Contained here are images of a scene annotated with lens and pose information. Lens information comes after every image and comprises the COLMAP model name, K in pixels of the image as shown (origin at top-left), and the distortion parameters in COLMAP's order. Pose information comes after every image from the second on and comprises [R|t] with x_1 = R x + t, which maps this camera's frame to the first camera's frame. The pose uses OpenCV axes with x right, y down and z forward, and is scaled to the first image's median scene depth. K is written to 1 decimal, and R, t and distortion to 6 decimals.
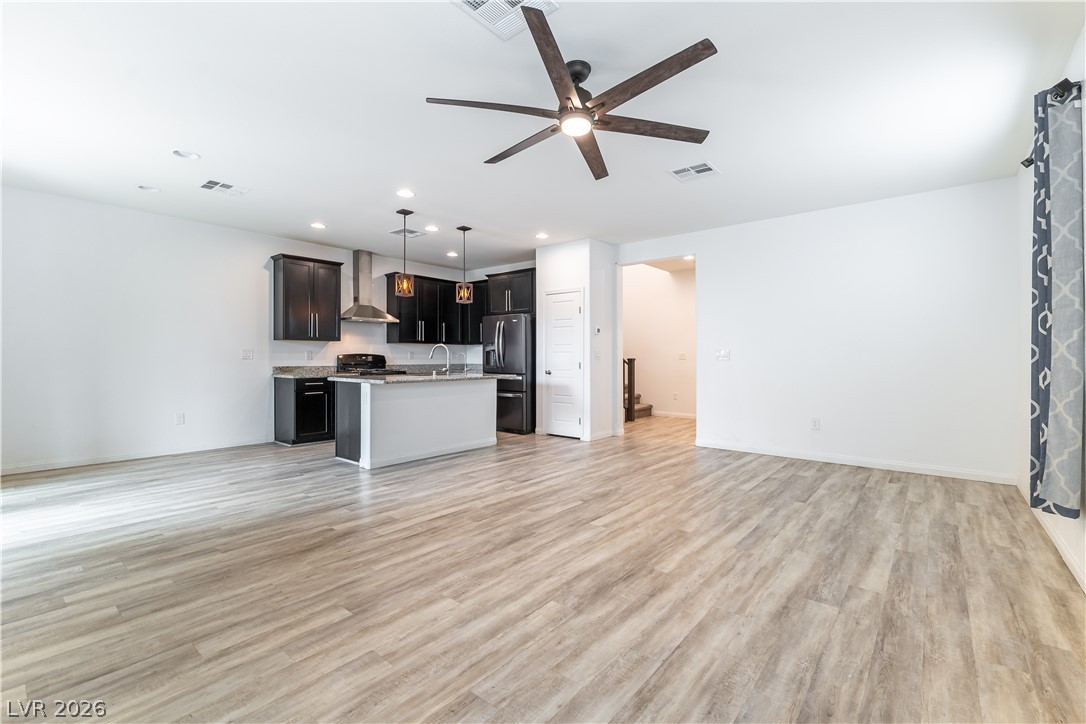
lens RADIAL K [[470.6, 0, 543.0], [0, 470.6, 359.7], [0, 0, 1]] dist [0.001074, 0.000275]
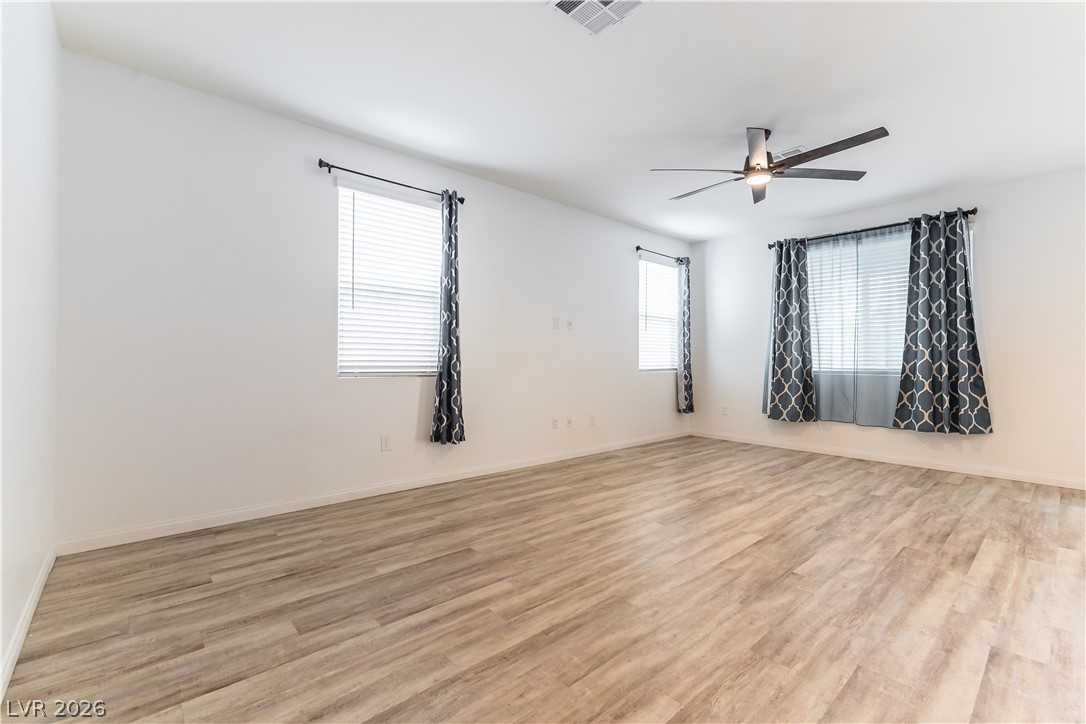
lens RADIAL K [[470.6, 0, 543.2], [0, 470.6, 360.5], [0, 0, 1]] dist [0.001074, 0.000275]
pose [[-0.989204, -0.007263, 0.146366, 0.383298], [-0.006684, 0.999968, 0.004451, 0.010278], [-0.146394, 0.003424, -0.989220, 1.937607]]
